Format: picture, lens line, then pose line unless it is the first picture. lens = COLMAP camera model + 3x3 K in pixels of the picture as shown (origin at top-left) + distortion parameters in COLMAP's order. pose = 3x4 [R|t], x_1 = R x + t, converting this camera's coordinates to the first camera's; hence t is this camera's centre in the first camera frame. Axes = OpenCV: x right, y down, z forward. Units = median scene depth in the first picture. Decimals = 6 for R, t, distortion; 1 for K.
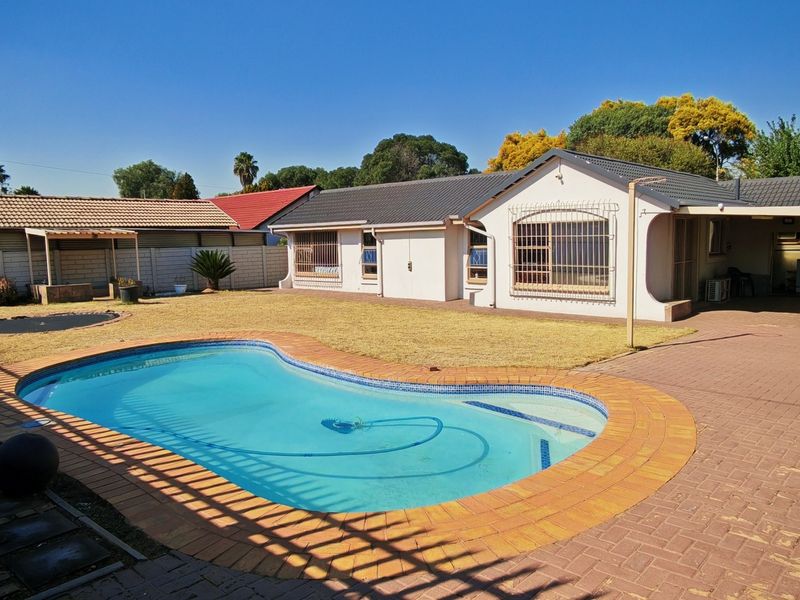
lens RADIAL K [[598.3, 0, 394.3], [0, 598.3, 297.2], [0, 0, 1]] dist [-0.008182, 0.017518]
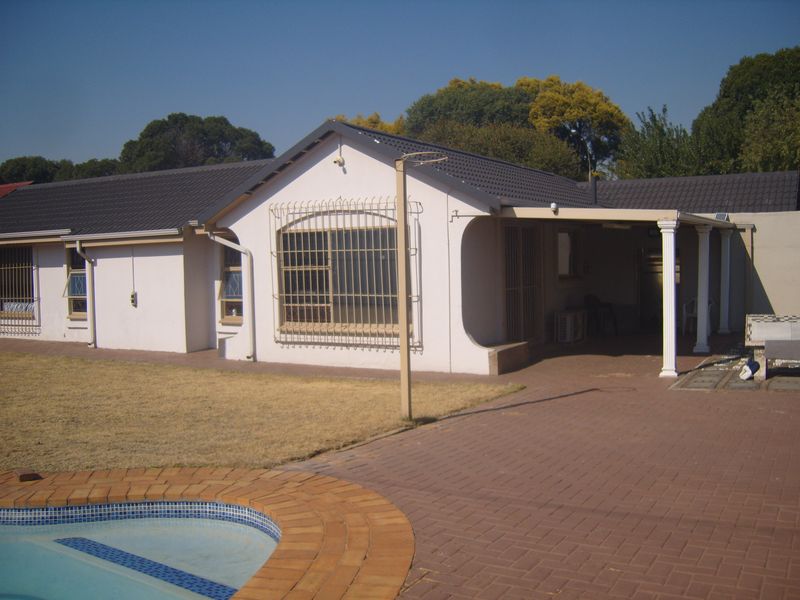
lens RADIAL K [[827.9, 0, 401.0], [0, 827.9, 292.3], [0, 0, 1]] dist [-0.119500, 0.000000]
pose [[0.970404, -0.009356, 0.241306, 0.111277], [0.024656, 0.997866, -0.060468, 0.001144], [-0.240225, 0.064628, 0.968564, 0.091841]]
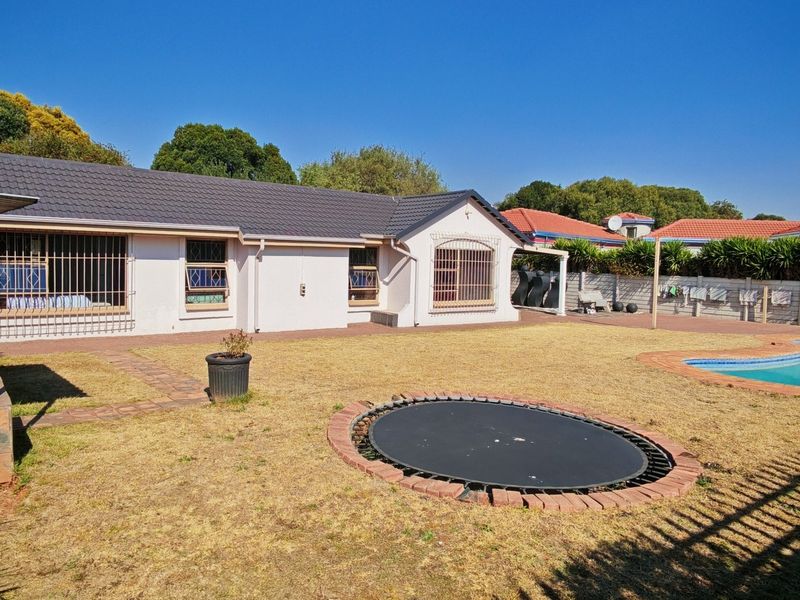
lens RADIAL K [[598.3, 0, 395.0], [0, 598.3, 292.8], [0, 0, 1]] dist [-0.008182, 0.017518]
pose [[0.158006, -0.024805, 0.987127, -0.902931], [0.069796, 0.997465, 0.013893, -0.060398], [-0.984968, 0.066702, 0.159337, 0.896333]]
